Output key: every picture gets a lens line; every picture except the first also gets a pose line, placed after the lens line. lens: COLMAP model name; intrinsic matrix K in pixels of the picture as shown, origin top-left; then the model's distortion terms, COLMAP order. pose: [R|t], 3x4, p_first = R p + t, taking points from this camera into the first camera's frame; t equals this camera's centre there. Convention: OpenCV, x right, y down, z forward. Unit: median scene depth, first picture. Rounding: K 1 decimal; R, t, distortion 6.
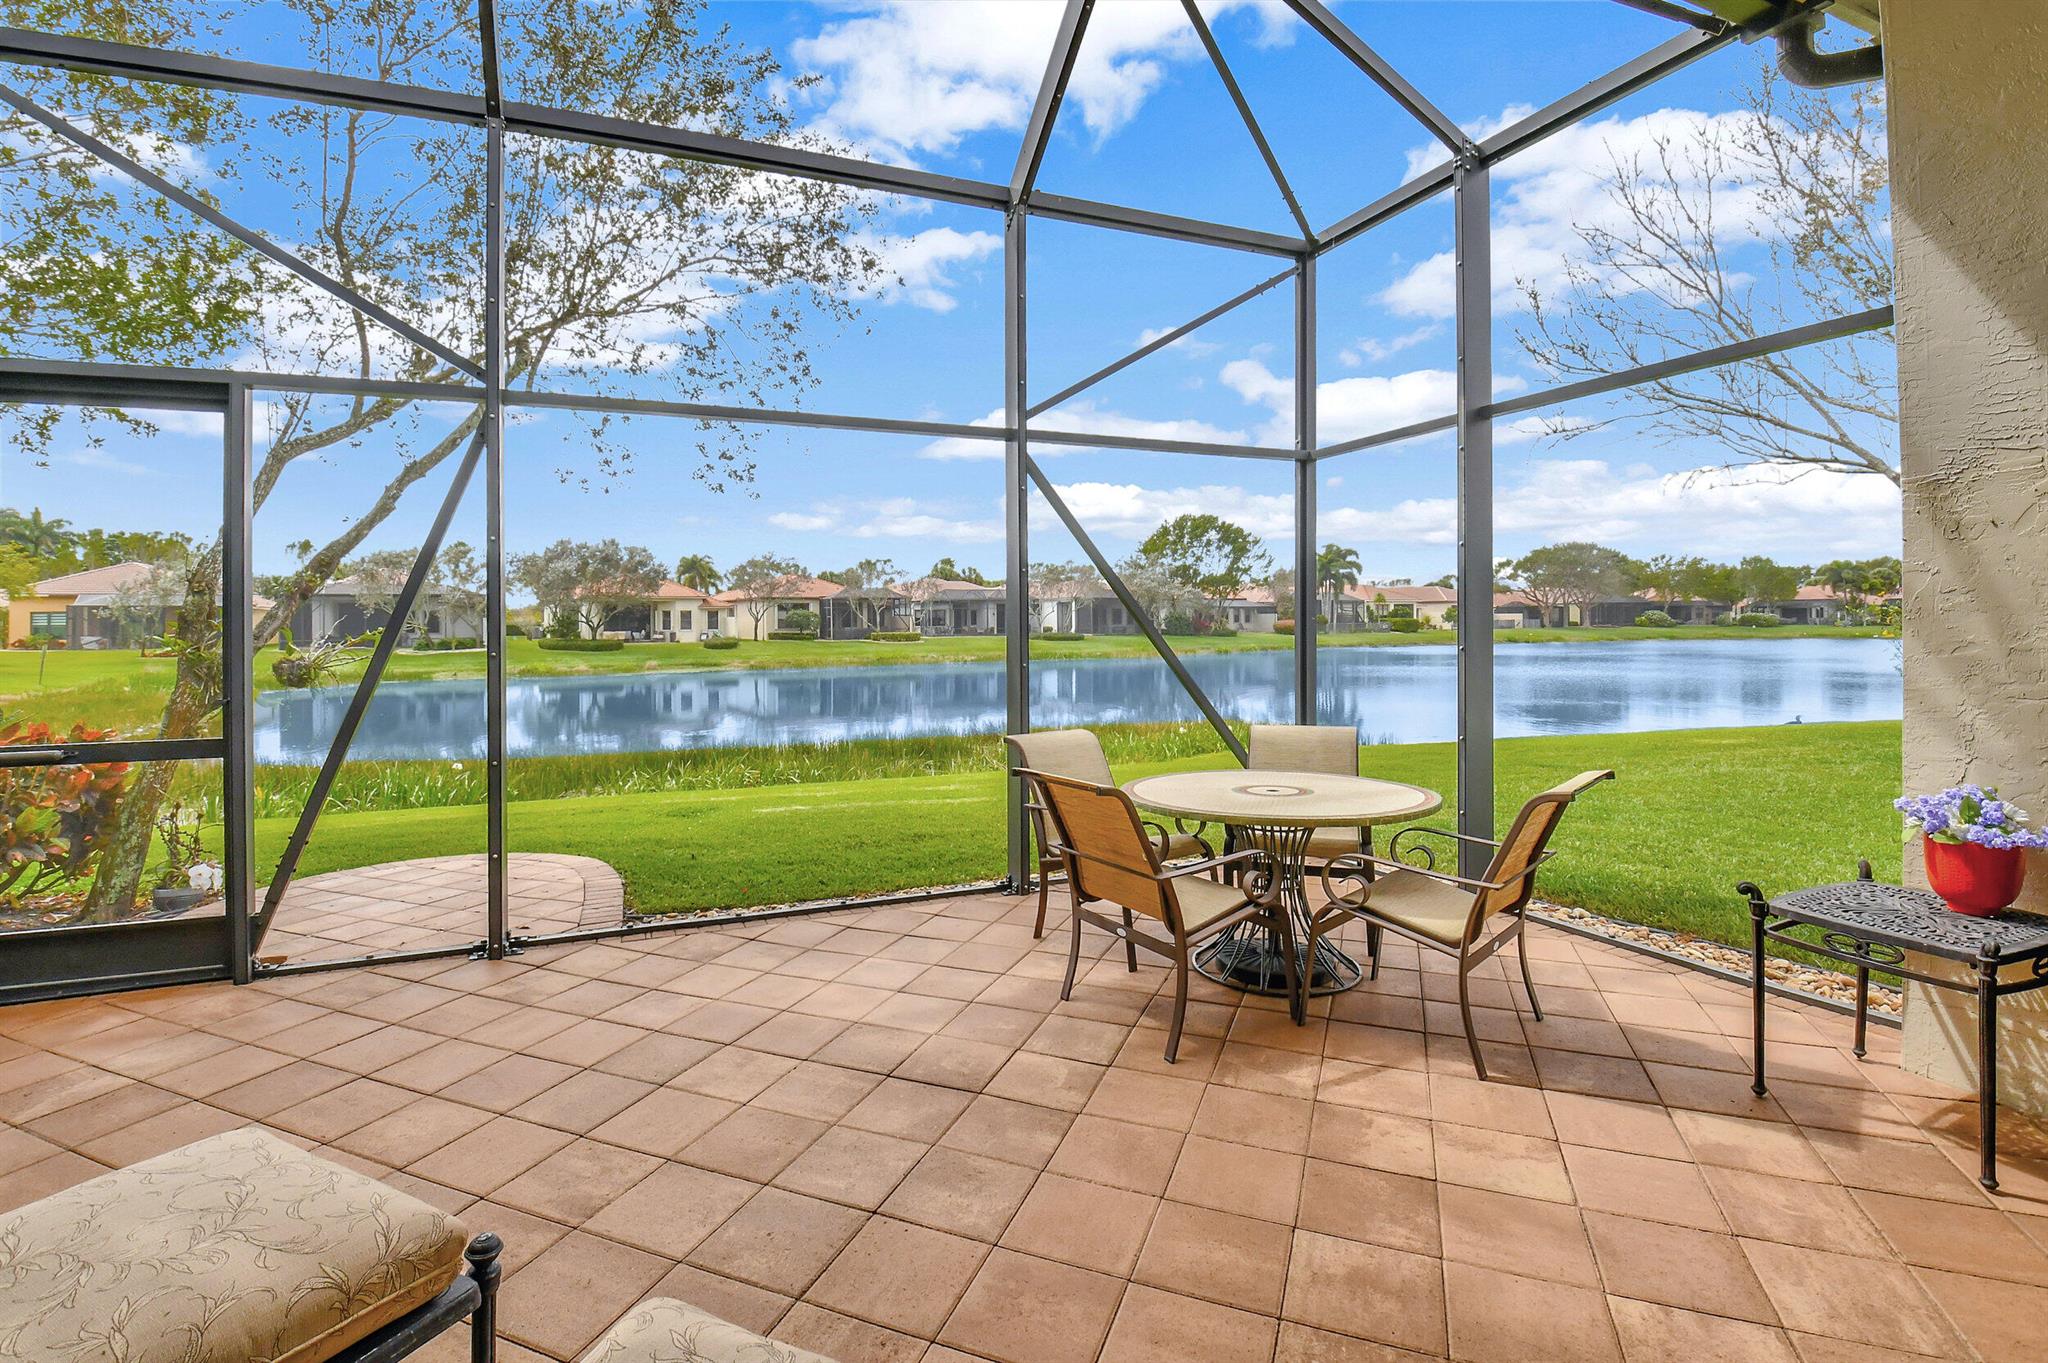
lens RADIAL K [[945.2, 0, 983.7], [0, 945.2, 627.3], [0, 0, 1]] dist [-0.002805, -0.010992]
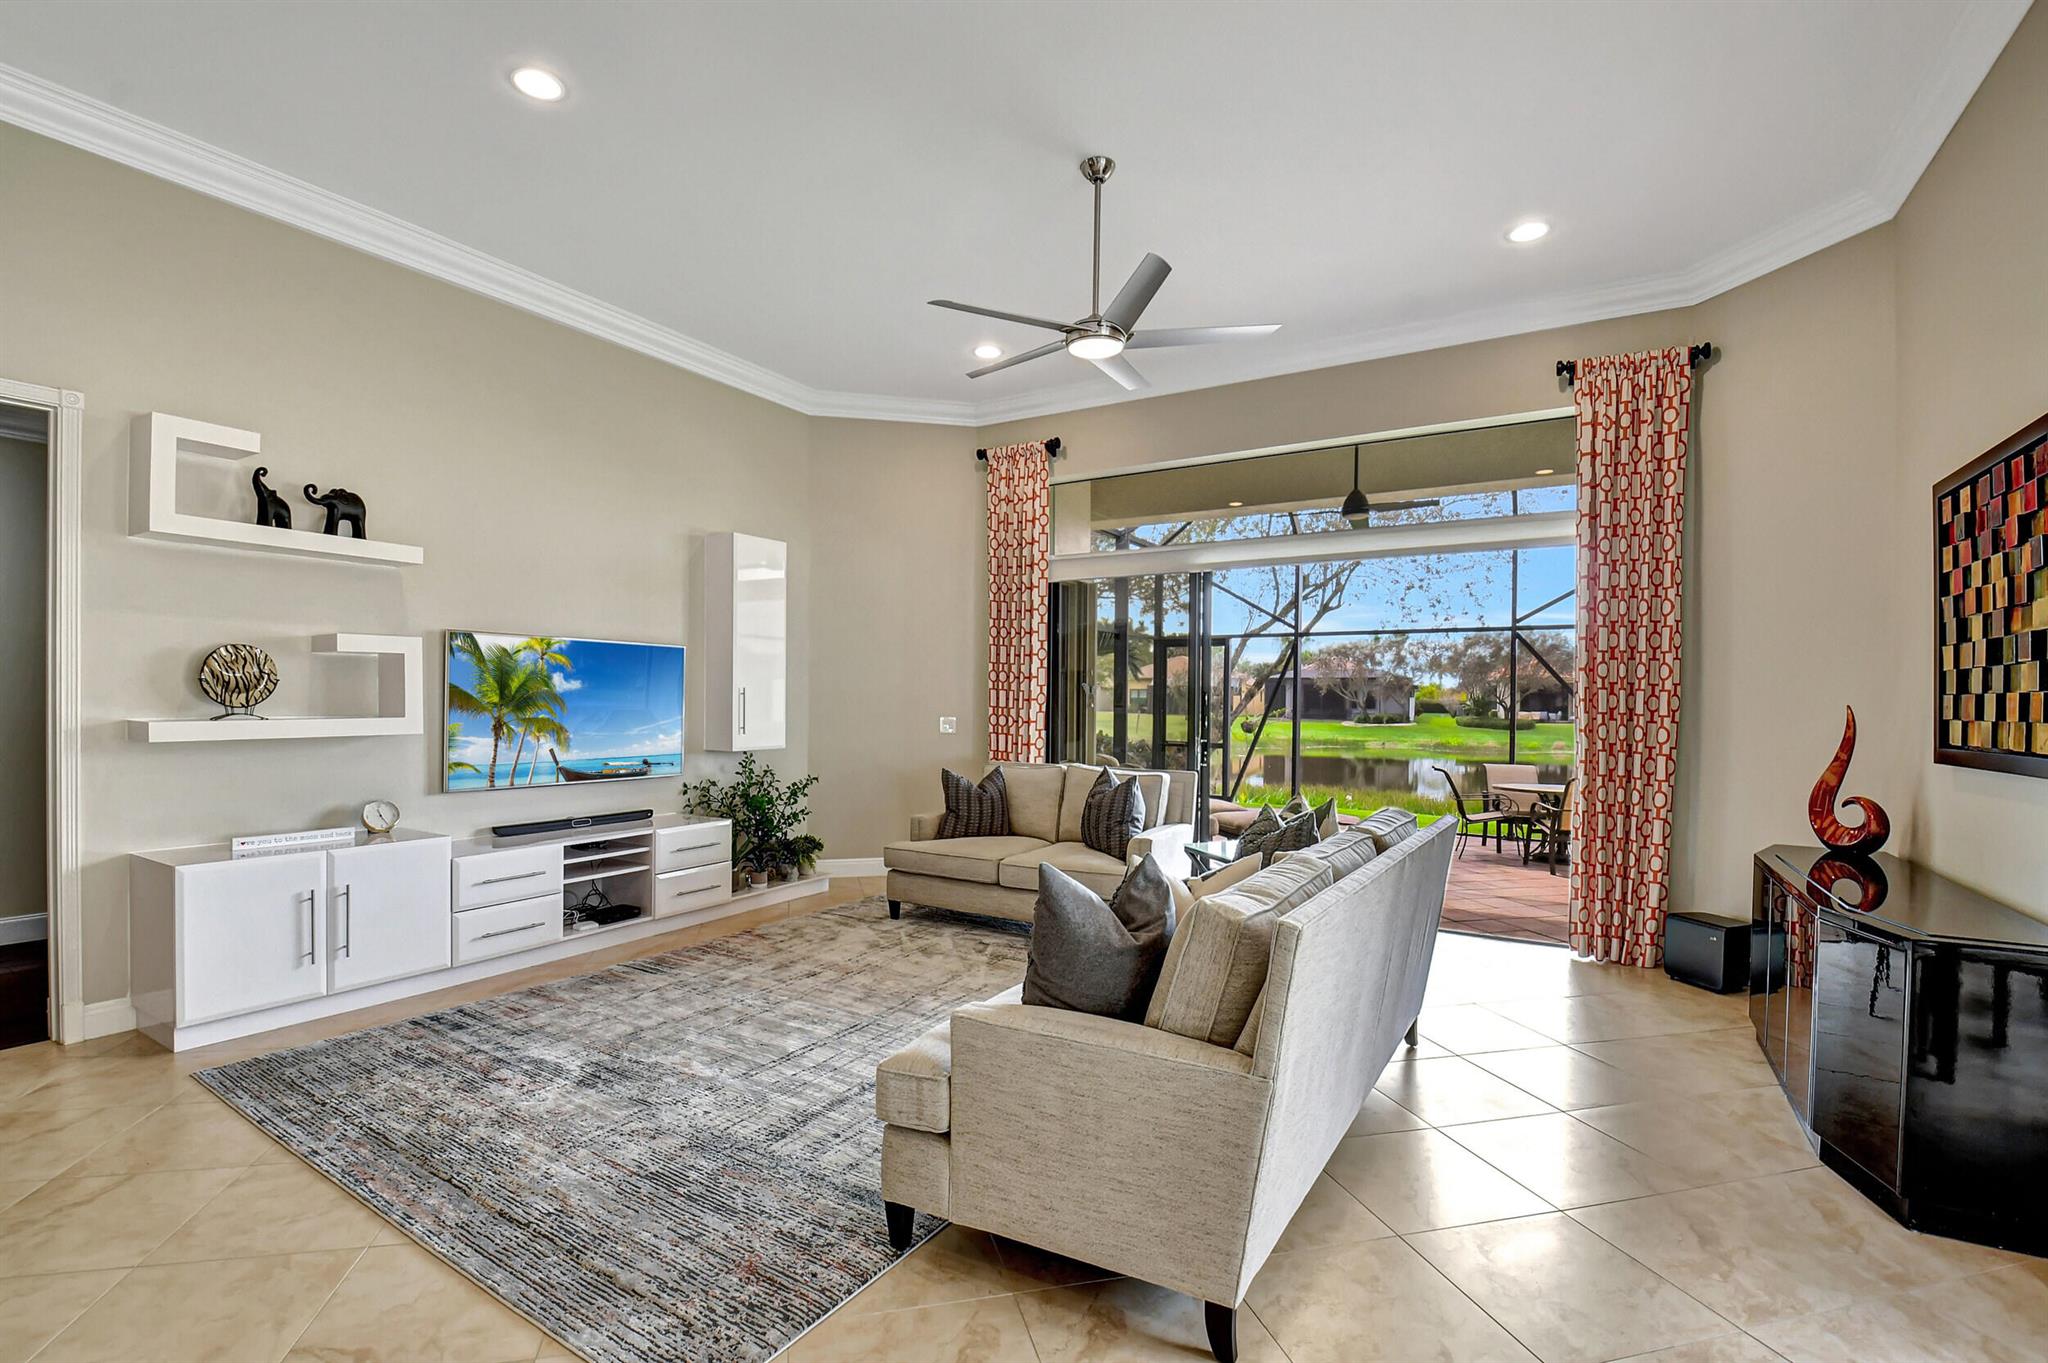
lens RADIAL K [[945.2, 0, 1026.9], [0, 945.2, 706.6], [0, 0, 1]] dist [-0.002805, -0.010992]
pose [[0.625212, 0.023280, -0.780107, 0.086627], [-0.021600, 0.999688, 0.012522, -0.002758], [0.780156, 0.009021, 0.625520, -0.103669]]
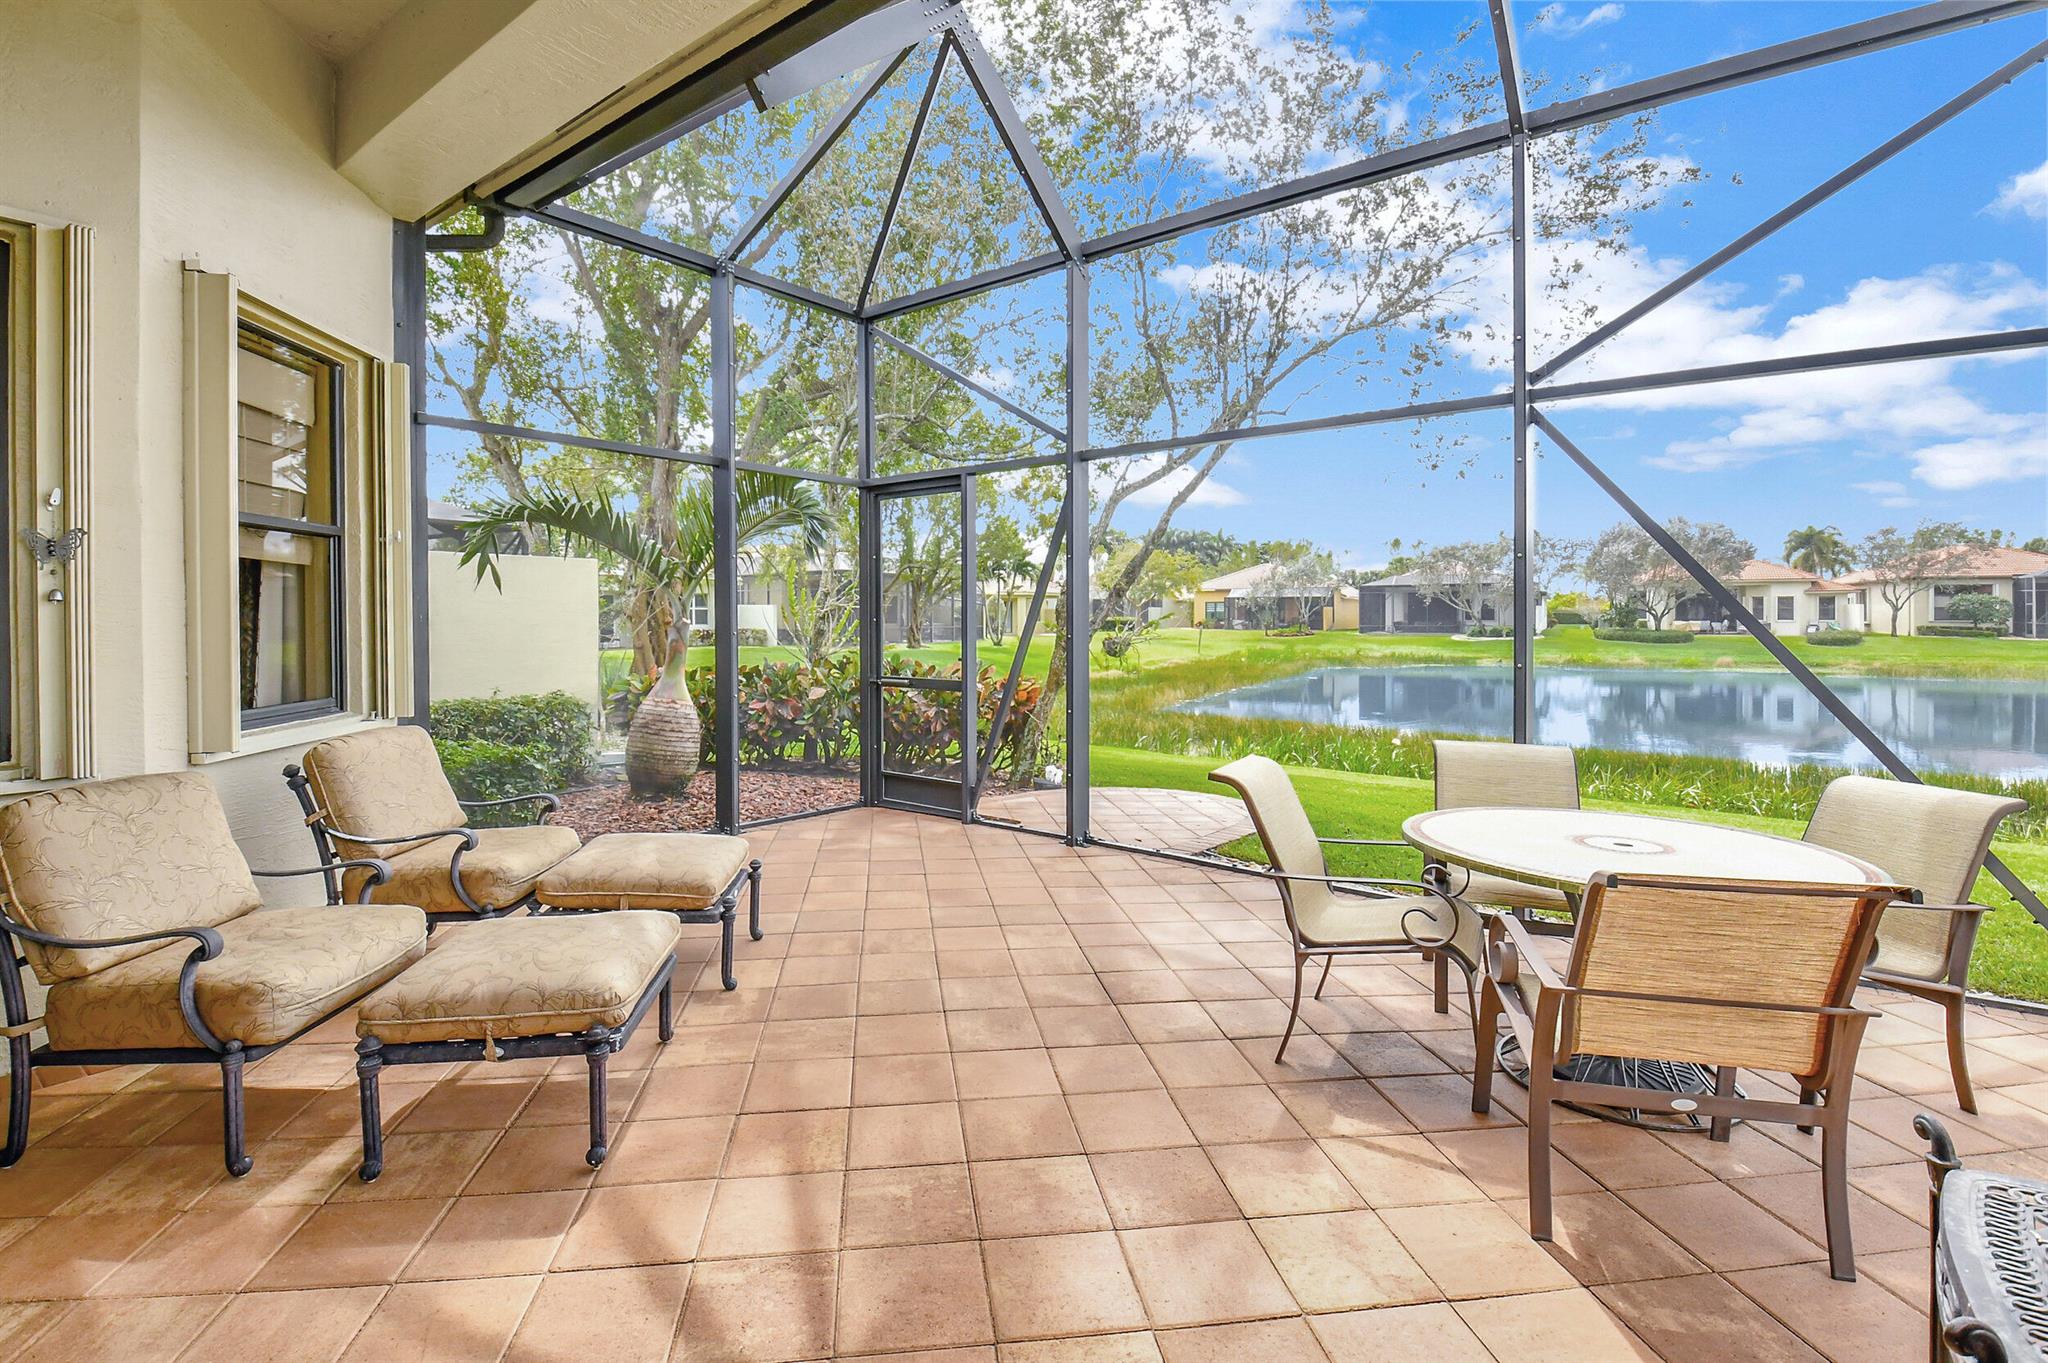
lens RADIAL K [[945.2, 0, 1005.0], [0, 945.2, 616.2], [0, 0, 1]] dist [-0.002805, -0.010992]
pose [[0.506581, 0.009114, -0.862144, 0.044938], [-0.007976, 0.999951, 0.005885, -0.000412], [0.862155, 0.003895, 0.506629, 0.012499]]
